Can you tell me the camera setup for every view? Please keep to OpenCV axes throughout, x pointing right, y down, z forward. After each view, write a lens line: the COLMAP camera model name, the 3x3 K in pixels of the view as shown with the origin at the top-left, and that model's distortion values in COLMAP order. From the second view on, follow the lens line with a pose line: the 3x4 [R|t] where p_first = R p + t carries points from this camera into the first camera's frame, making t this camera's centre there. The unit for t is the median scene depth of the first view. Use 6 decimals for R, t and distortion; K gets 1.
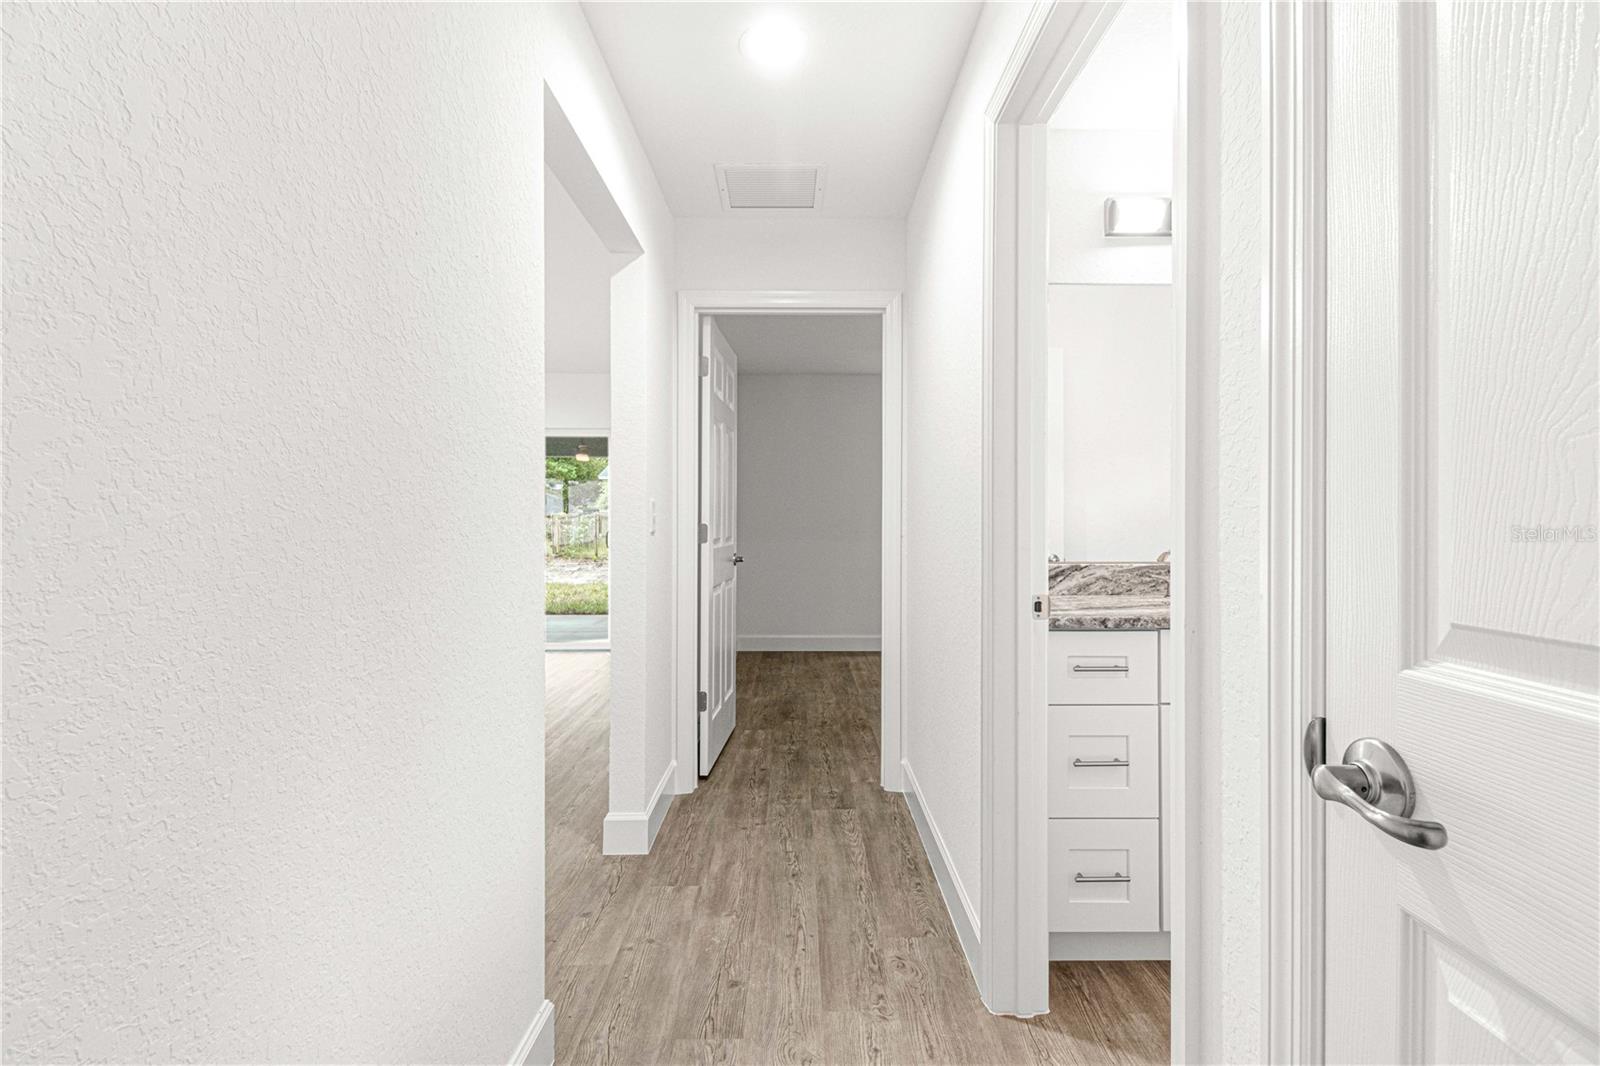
lens RADIAL K [[744.4, 0, 804.0], [0, 744.4, 525.5], [0, 0, 1]] dist [0.000405, -0.008267]
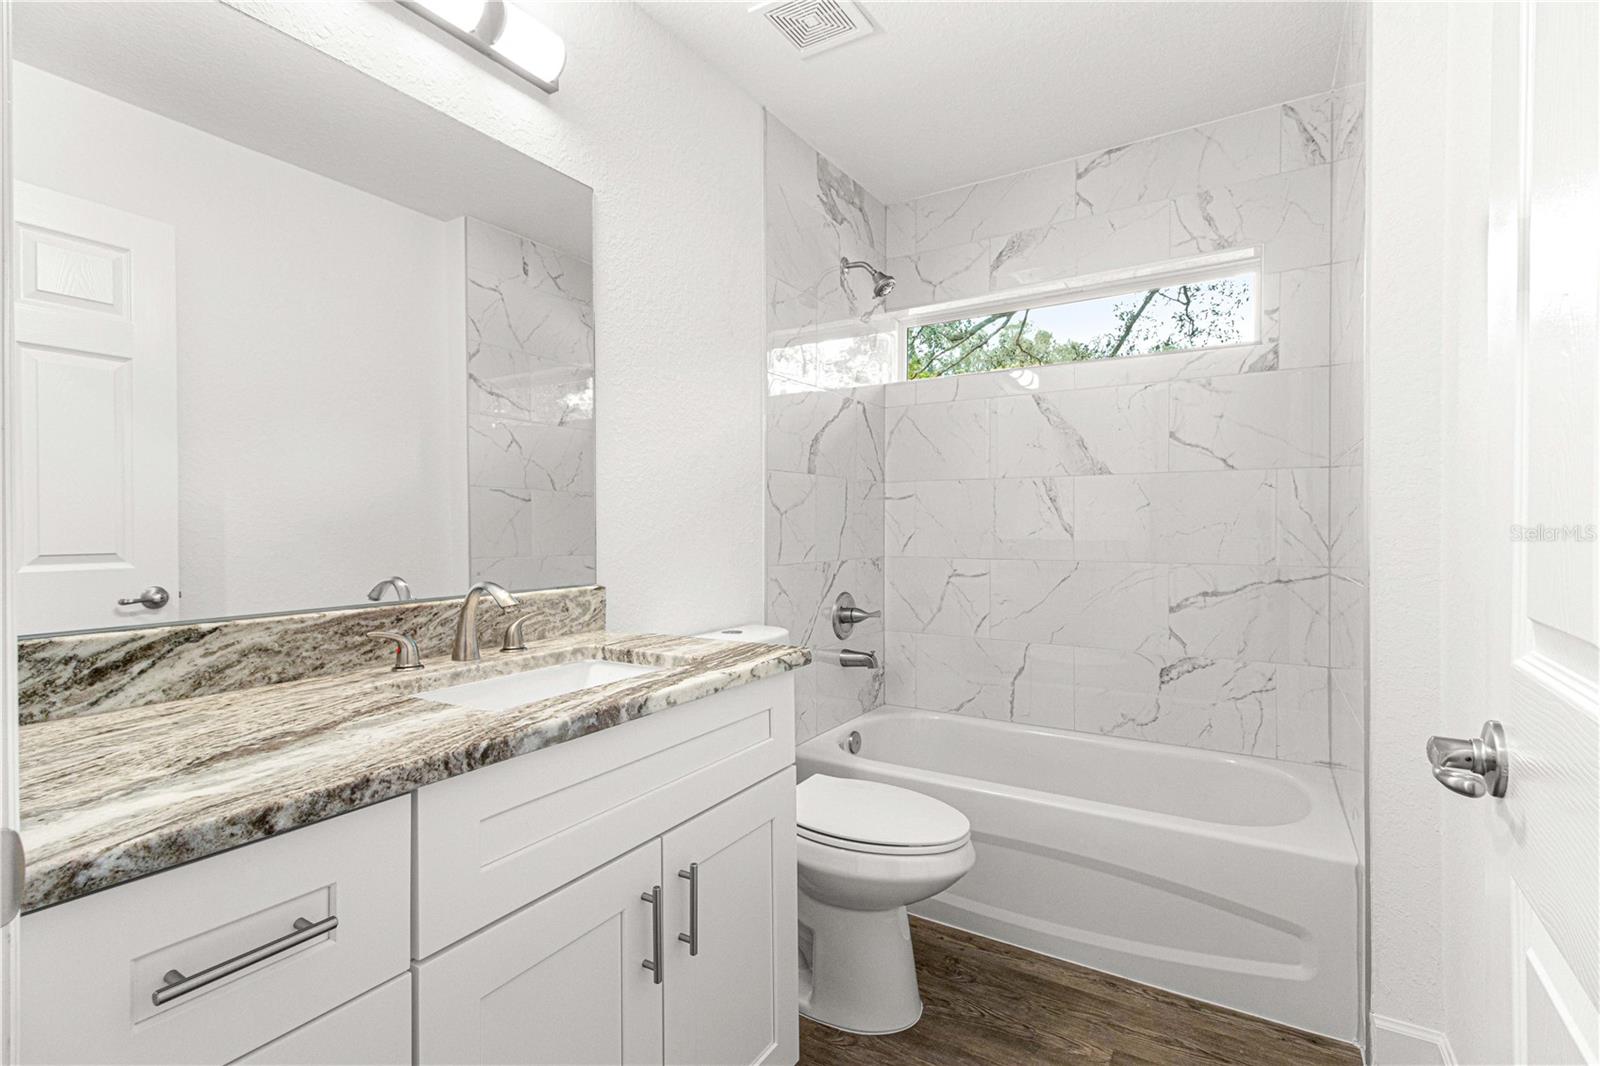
lens RADIAL K [[744.4, 0, 804.0], [0, 744.4, 525.5], [0, 0, 1]] dist [0.000405, -0.008267]
pose [[0.525636, -0.000901, 0.850709, 0.187990], [0.007648, 0.999964, -0.003667, -0.002315], [-0.850675, 0.008434, 0.525624, 0.469099]]
